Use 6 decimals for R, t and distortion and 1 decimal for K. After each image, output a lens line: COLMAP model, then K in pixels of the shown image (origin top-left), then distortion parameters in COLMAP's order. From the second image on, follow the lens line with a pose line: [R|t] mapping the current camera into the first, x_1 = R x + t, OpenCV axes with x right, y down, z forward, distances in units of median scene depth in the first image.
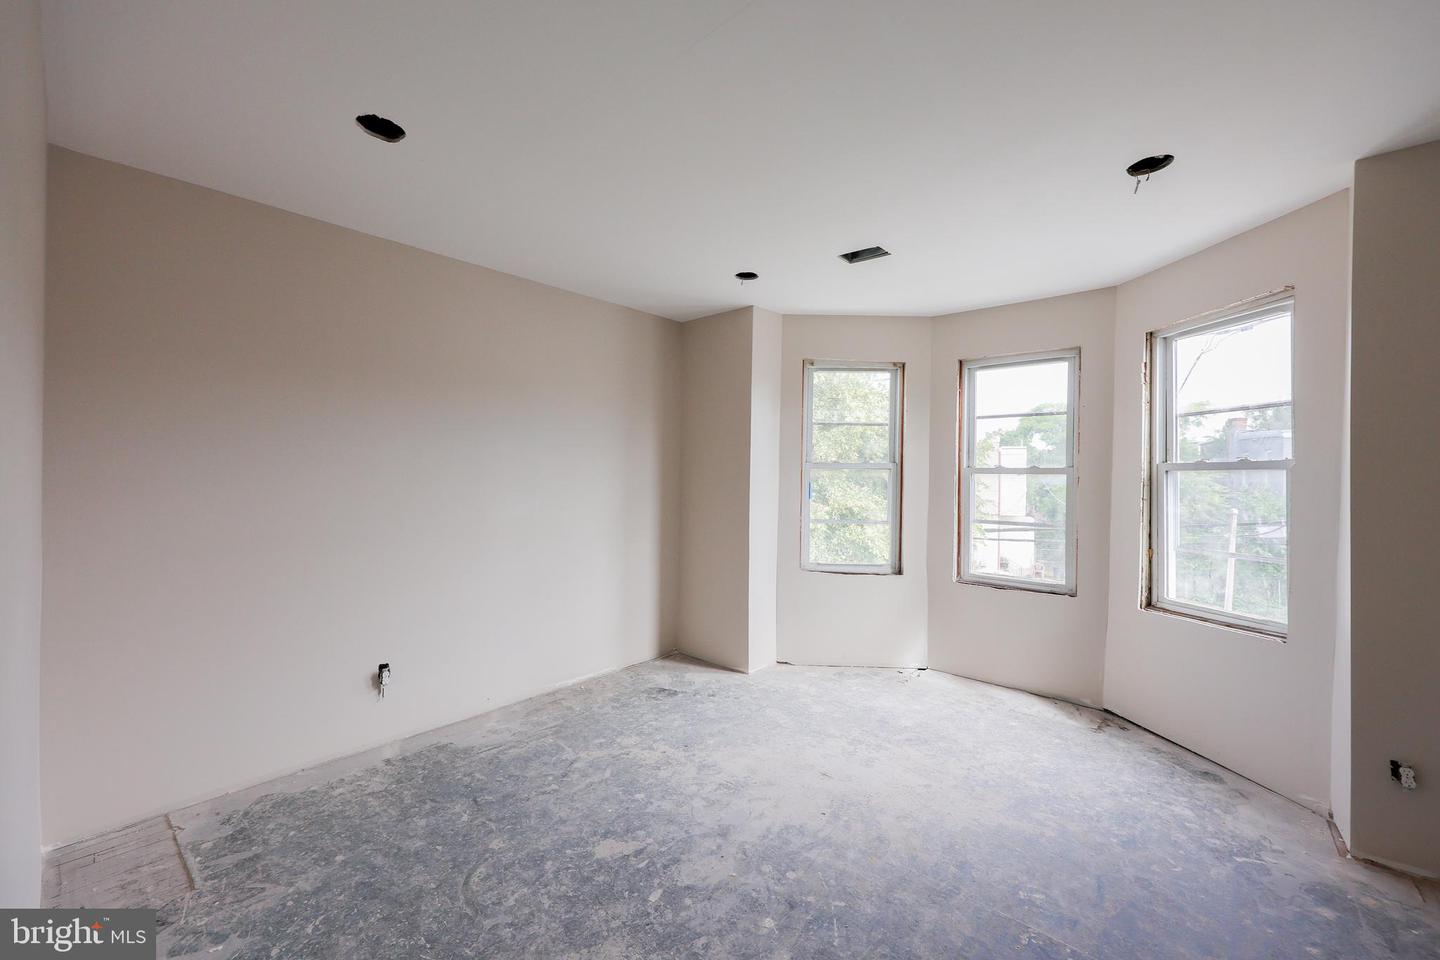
lens RADIAL K [[567.8, 0, 719.4], [0, 567.8, 478.7], [0, 0, 1]] dist [-0.006584, 0.000874]
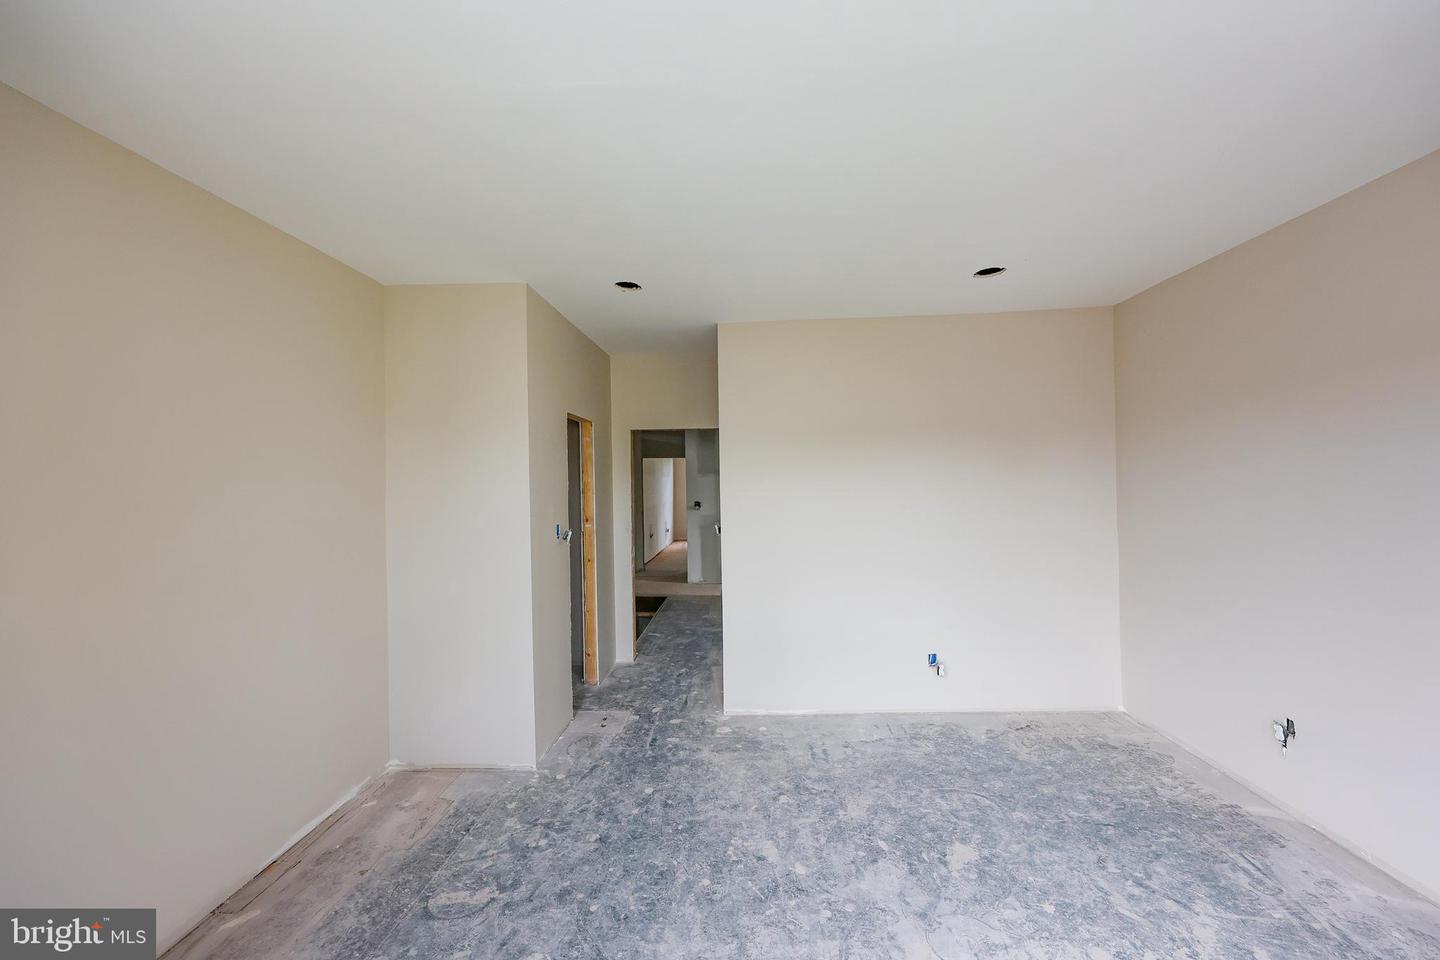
lens RADIAL K [[567.8, 0, 721.2], [0, 567.8, 479.8], [0, 0, 1]] dist [-0.006584, 0.000874]
pose [[-0.774529, 0.005966, -0.632510, 0.821652], [0.008431, 0.999964, -0.000893, -0.049761], [0.632482, -0.006024, -0.774551, 1.531224]]
